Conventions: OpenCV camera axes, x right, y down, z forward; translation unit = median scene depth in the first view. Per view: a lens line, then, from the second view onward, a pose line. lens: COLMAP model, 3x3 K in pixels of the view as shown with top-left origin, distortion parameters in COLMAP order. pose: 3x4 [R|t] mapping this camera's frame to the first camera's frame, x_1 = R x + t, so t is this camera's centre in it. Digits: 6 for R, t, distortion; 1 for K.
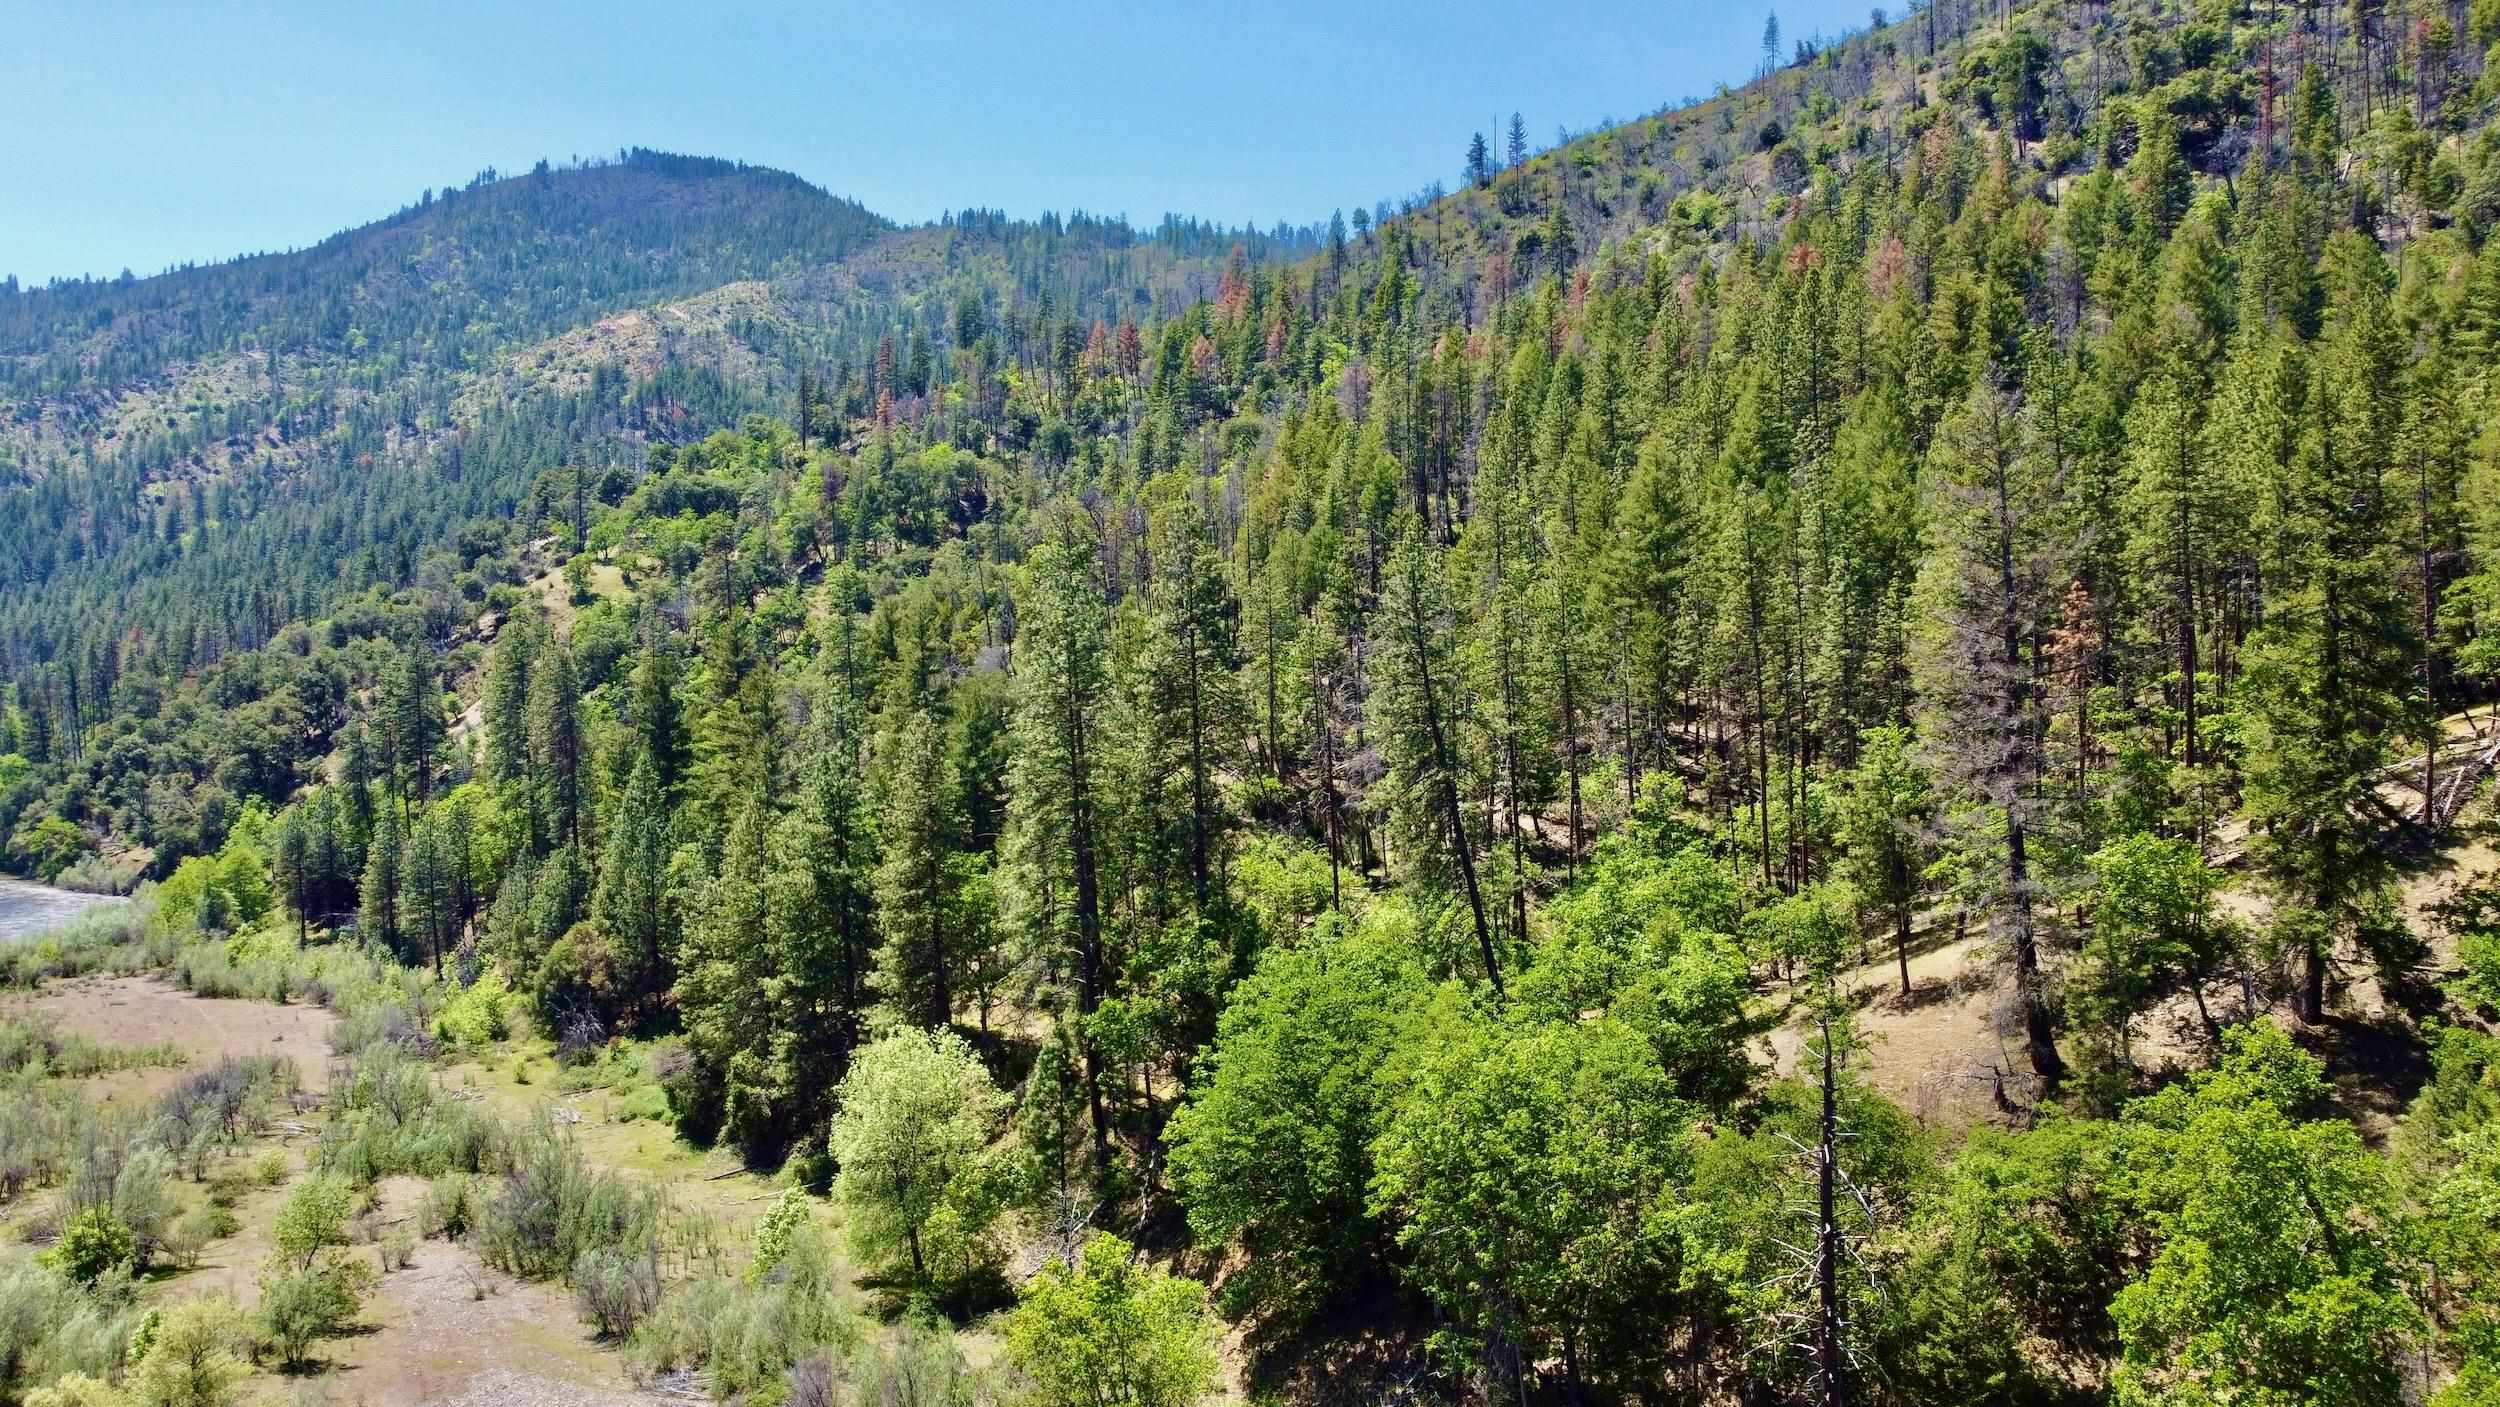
lens RADIAL K [[1891.5, 0, 1246.7], [0, 1891.5, 705.5], [0, 0, 1]] dist [-0.002753, -0.000883]
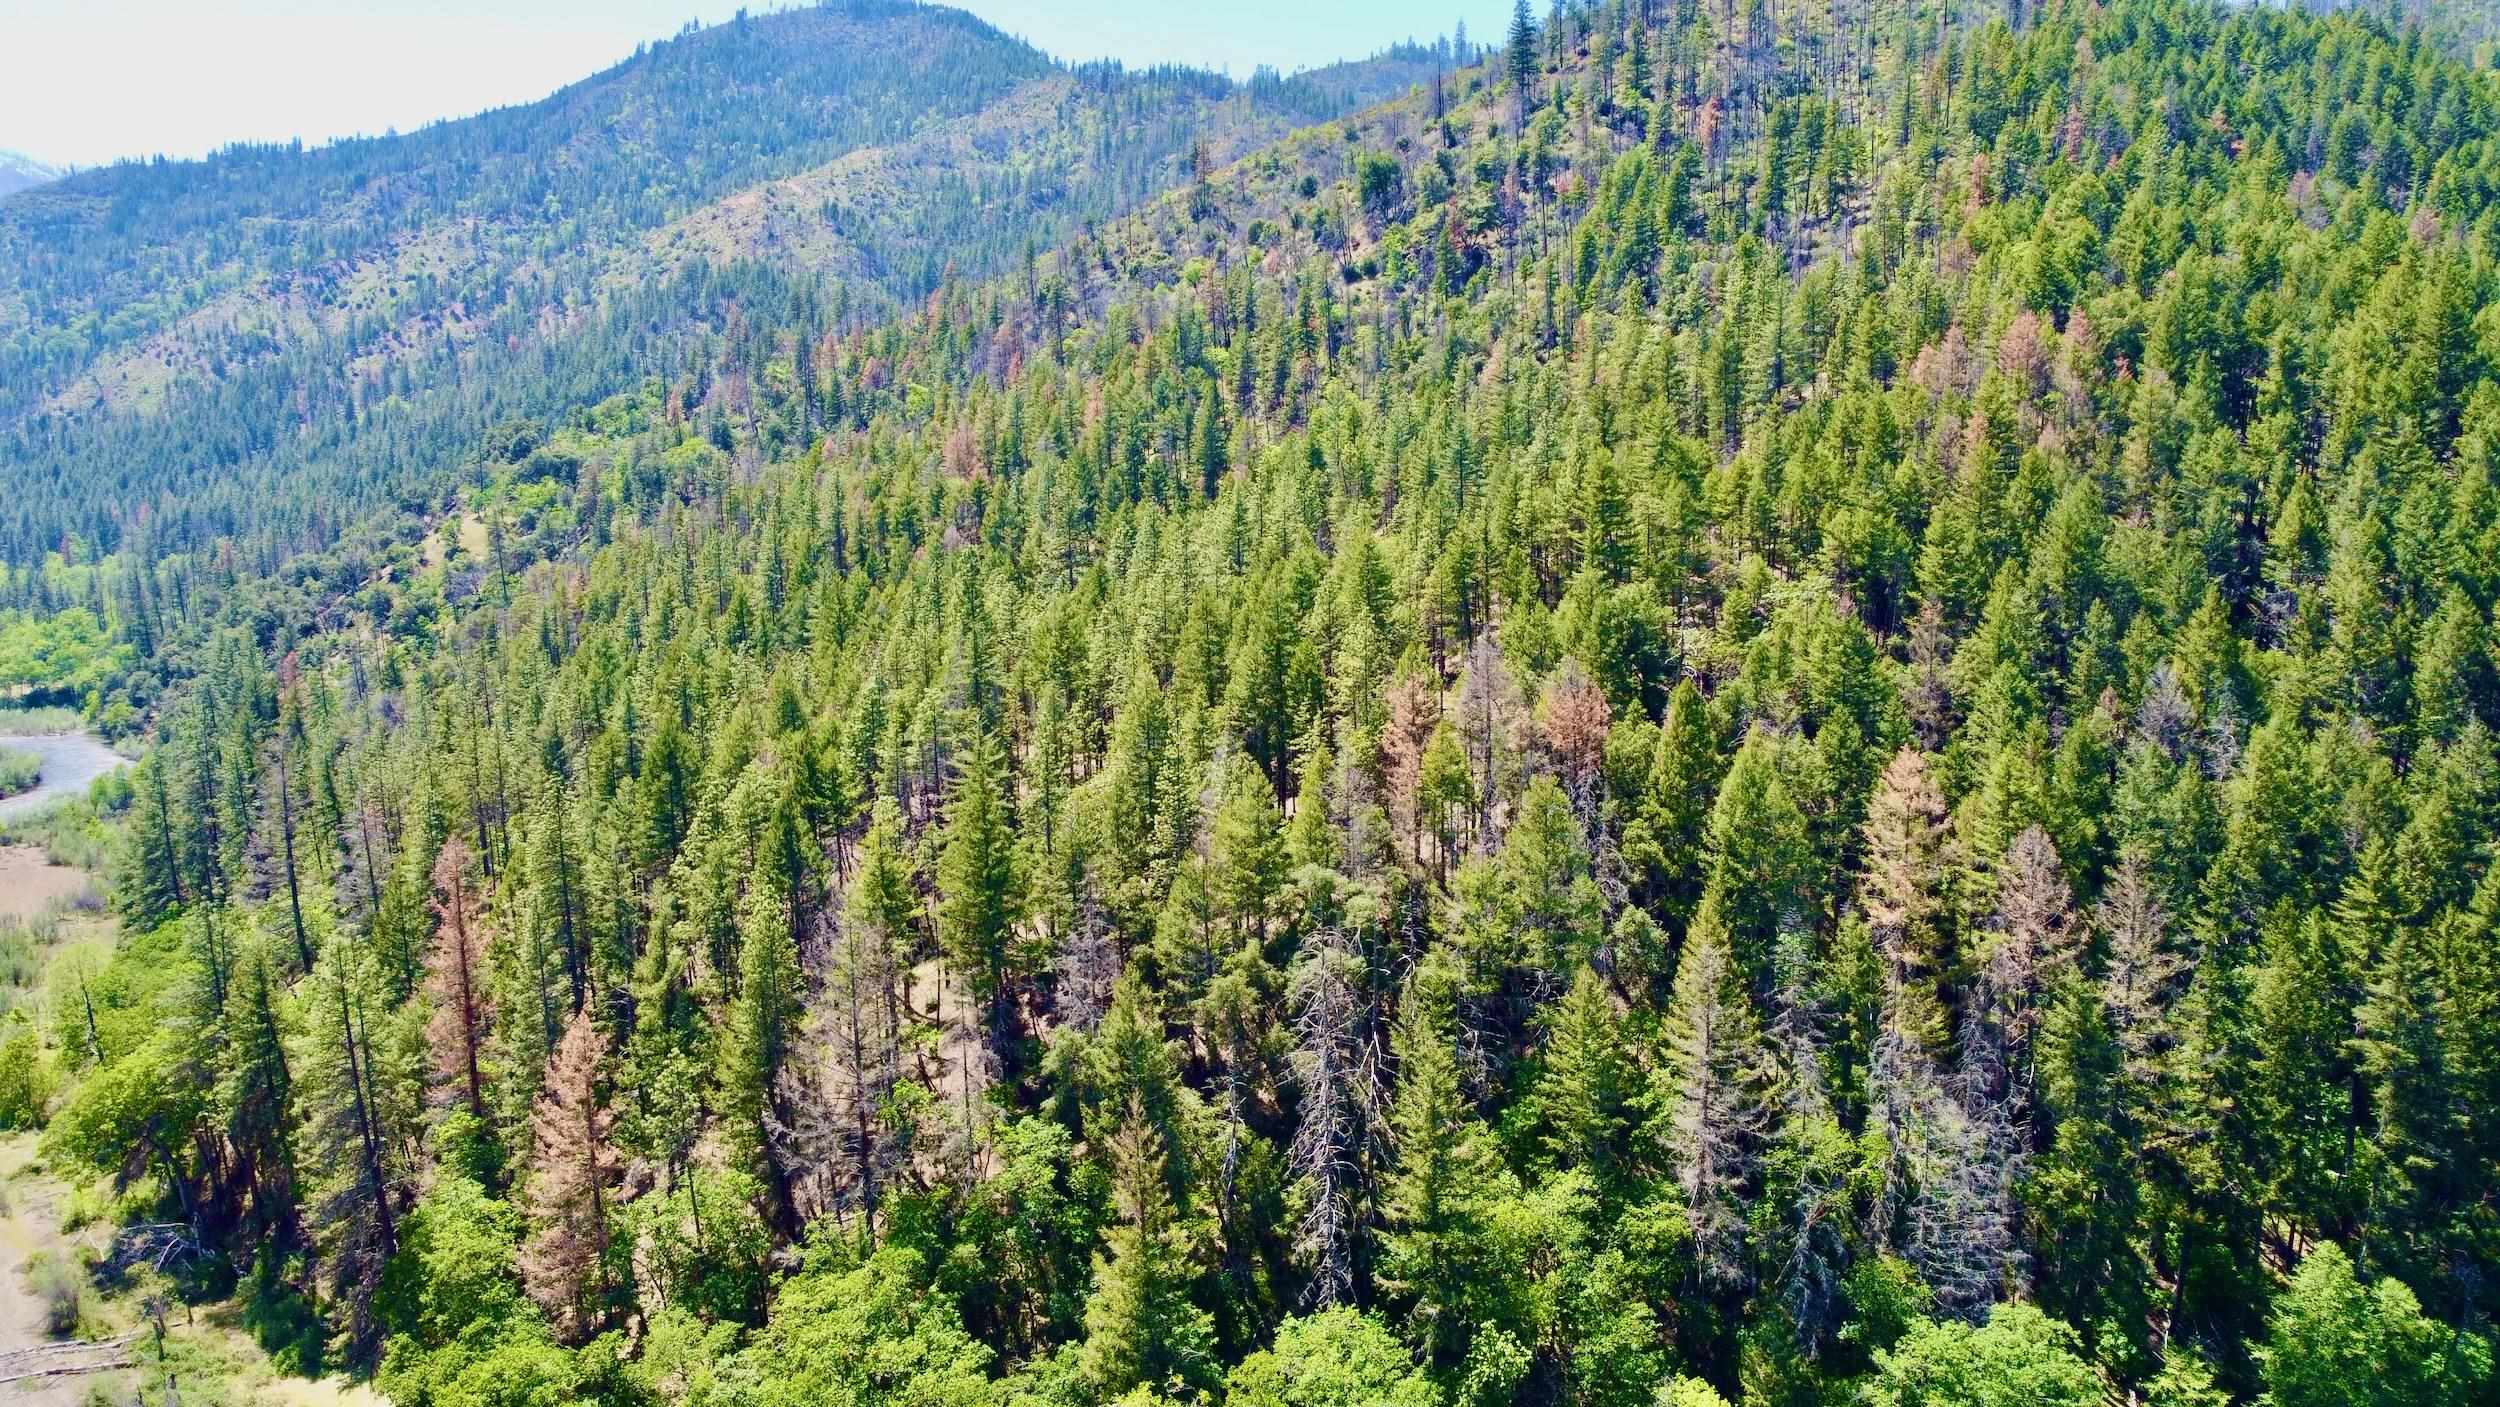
lens RADIAL K [[1887.9, 0, 1254.3], [0, 1887.9, 698.7], [0, 0, 1]] dist [-0.001186, -0.004706]
pose [[0.987515, 0.017801, -0.156515, 0.487341], [0.000789, 0.993023, 0.117917, -0.121357], [0.157522, -0.116569, 0.980611, -0.310158]]
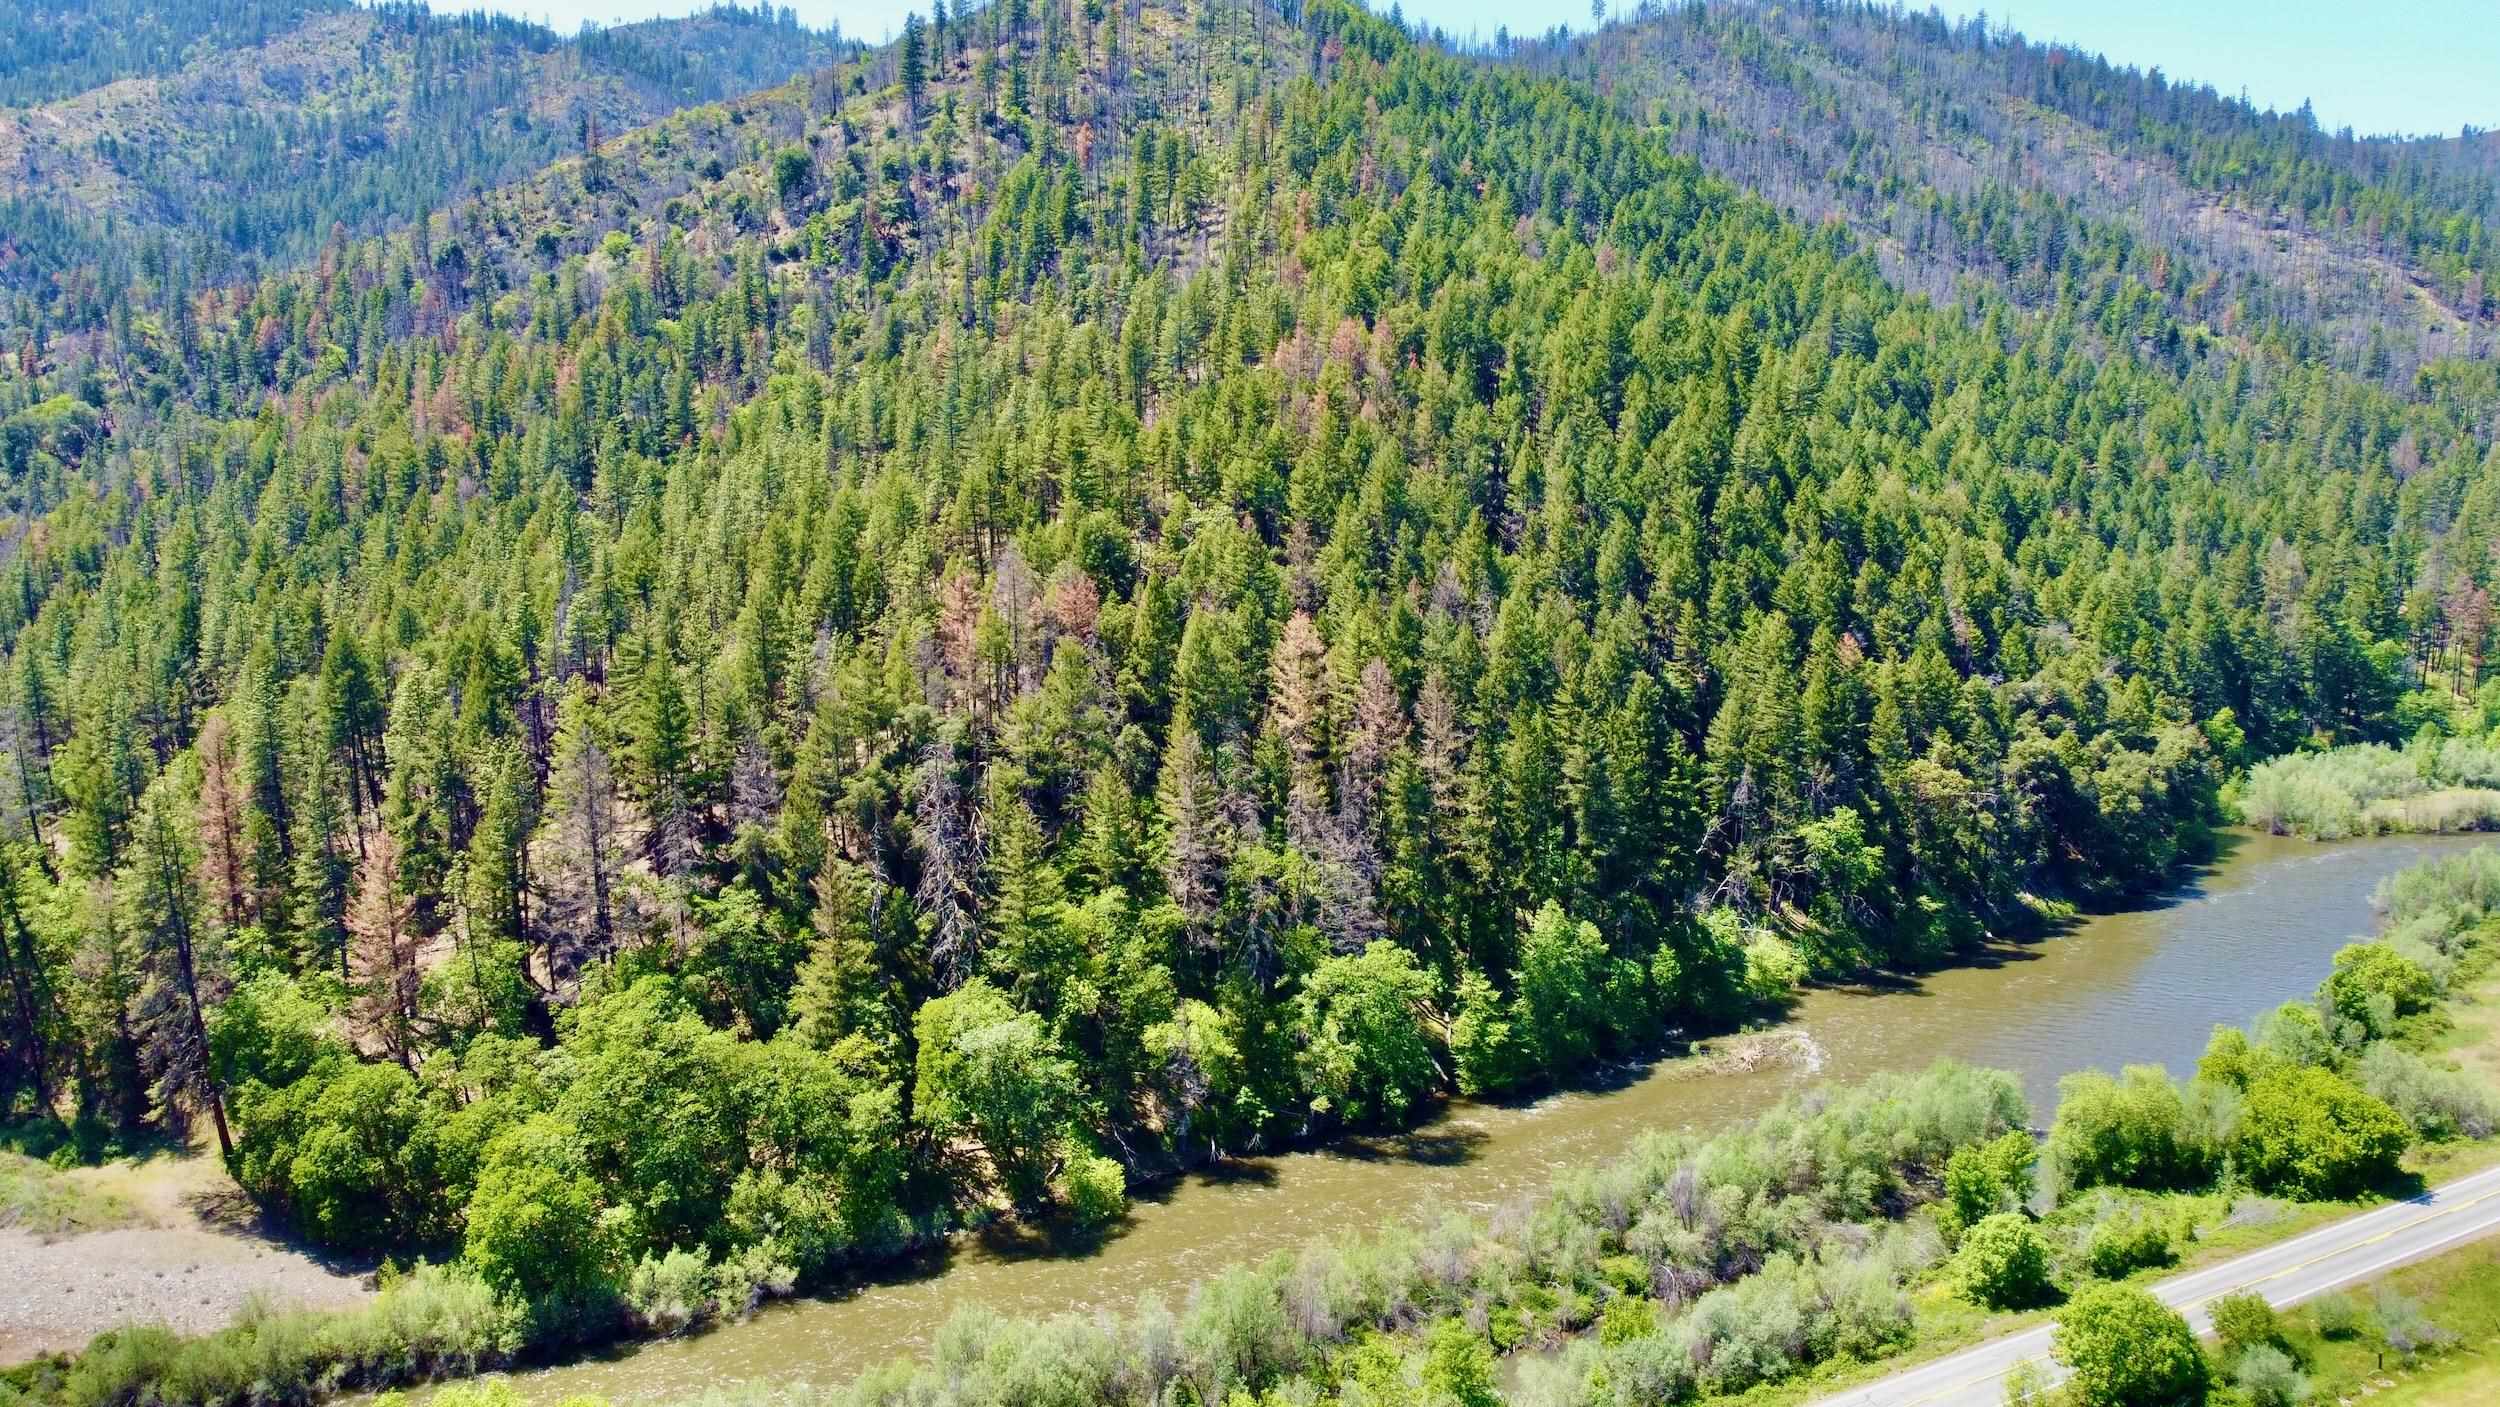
lens RADIAL K [[1877.0, 0, 1255.1], [0, 1877.0, 716.6], [0, 0, 1]] dist [0.002897, -0.010383]
pose [[0.980868, -0.022964, 0.193317, 0.426720], [-0.005107, 0.989641, 0.143473, -0.116902], [-0.194609, -0.141715, 0.970590, -0.497649]]
